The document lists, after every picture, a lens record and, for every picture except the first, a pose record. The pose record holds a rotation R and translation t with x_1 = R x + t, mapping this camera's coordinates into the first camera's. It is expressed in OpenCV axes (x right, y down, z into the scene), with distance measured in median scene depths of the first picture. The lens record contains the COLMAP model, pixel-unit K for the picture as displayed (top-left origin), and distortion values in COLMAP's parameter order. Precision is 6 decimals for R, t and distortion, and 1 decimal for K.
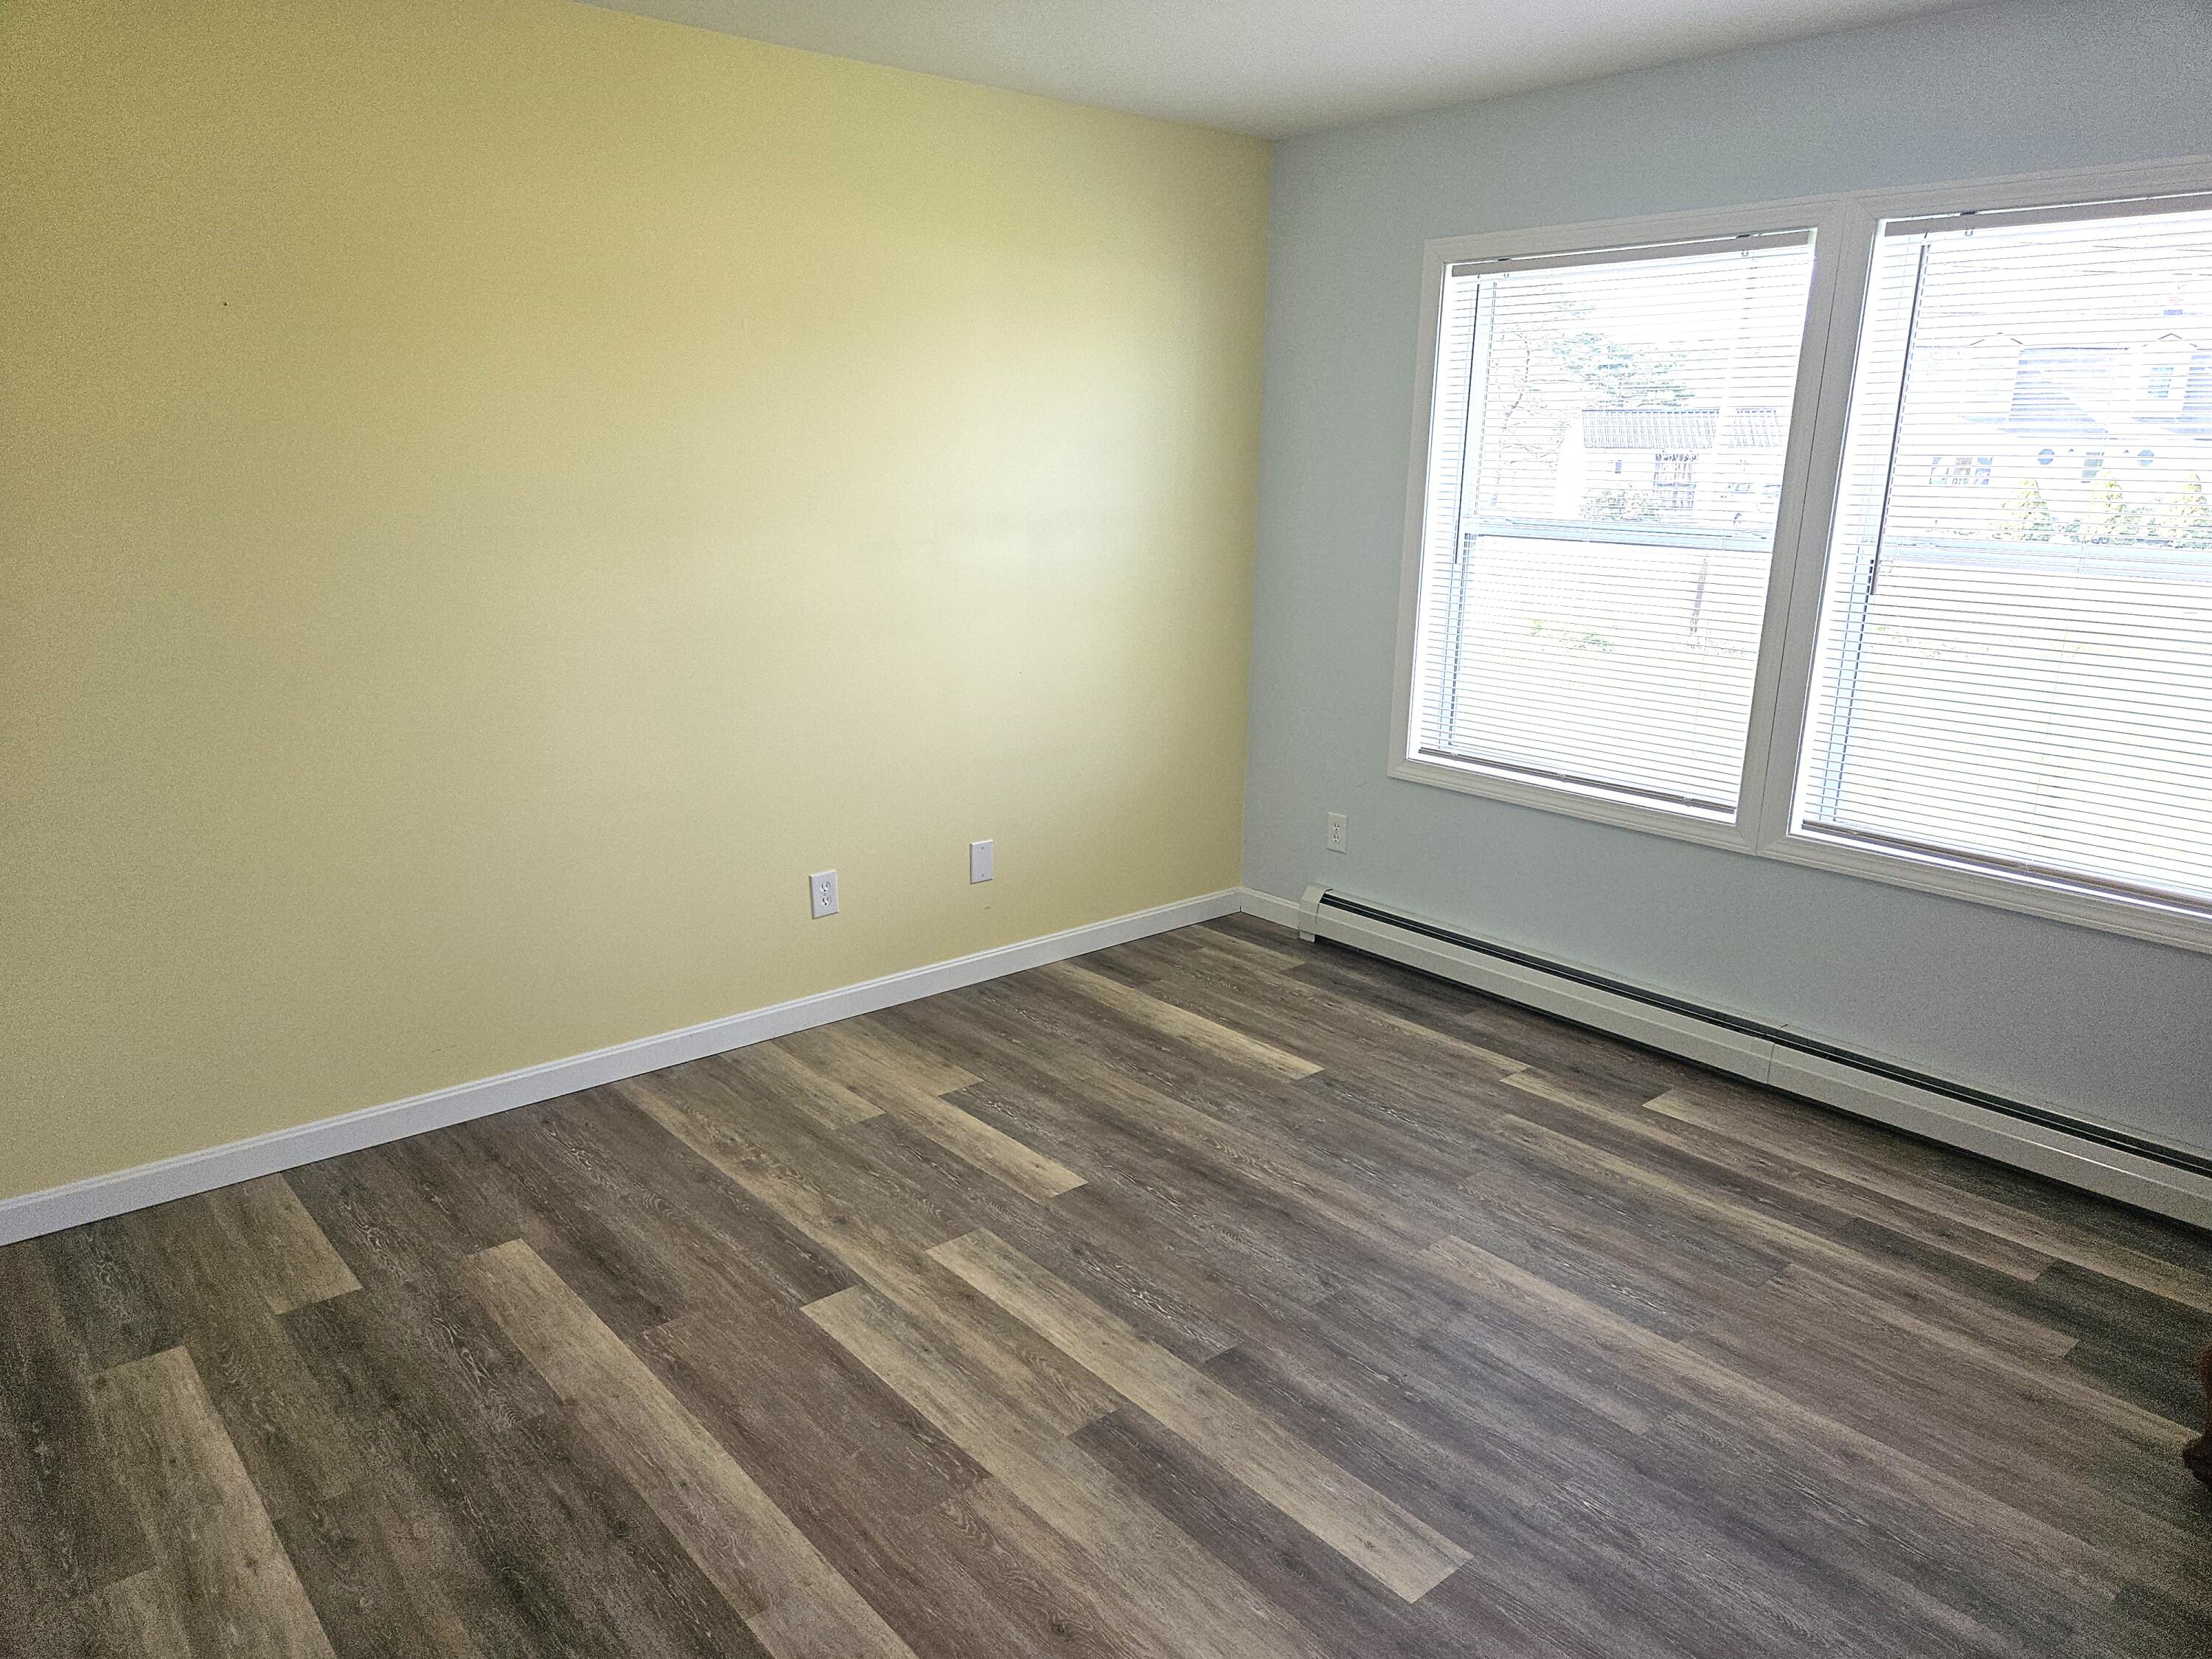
lens RADIAL K [[1517.2, 0, 1104.1], [0, 1517.2, 829.1], [0, 0, 1]] dist [0.054551, -0.030995]
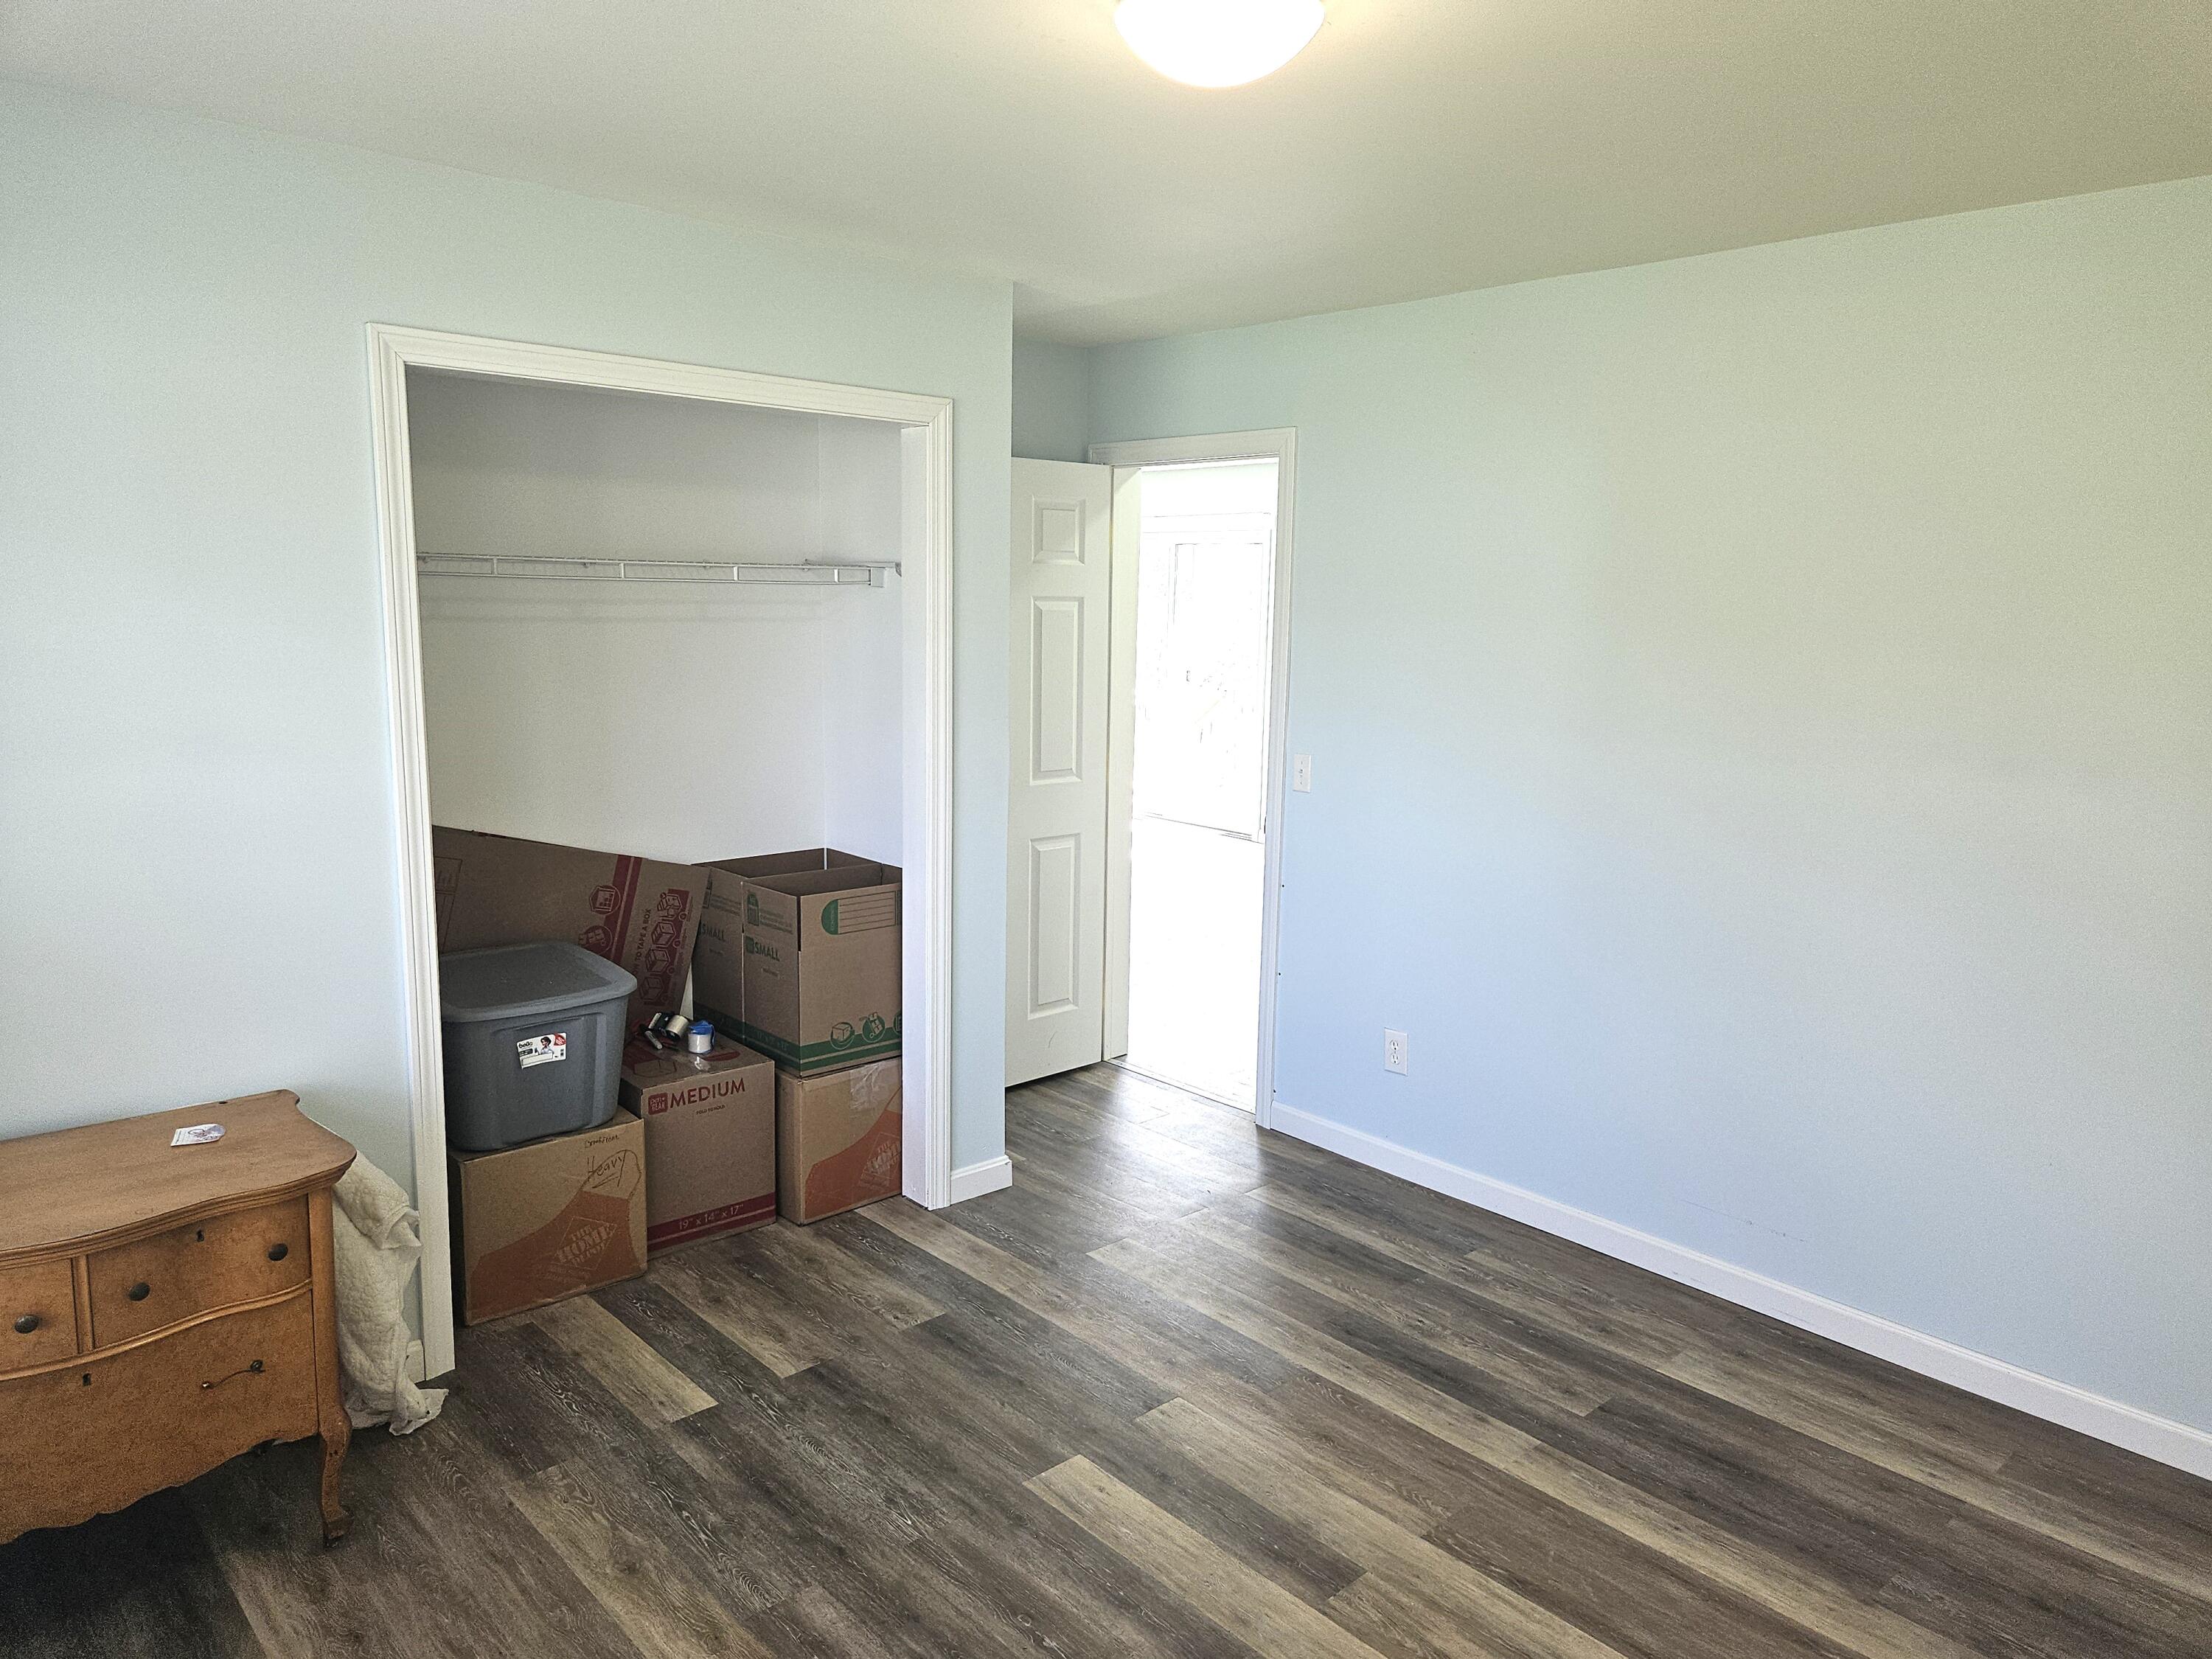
lens RADIAL K [[1517.2, 0, 1106.3], [0, 1517.2, 828.5], [0, 0, 1]] dist [0.054551, -0.030995]
pose [[-0.999012, -0.028222, -0.034322, 0.218432], [-0.039615, 0.915551, 0.400245, -0.519254], [0.020128, 0.401210, -0.915765, 1.860642]]
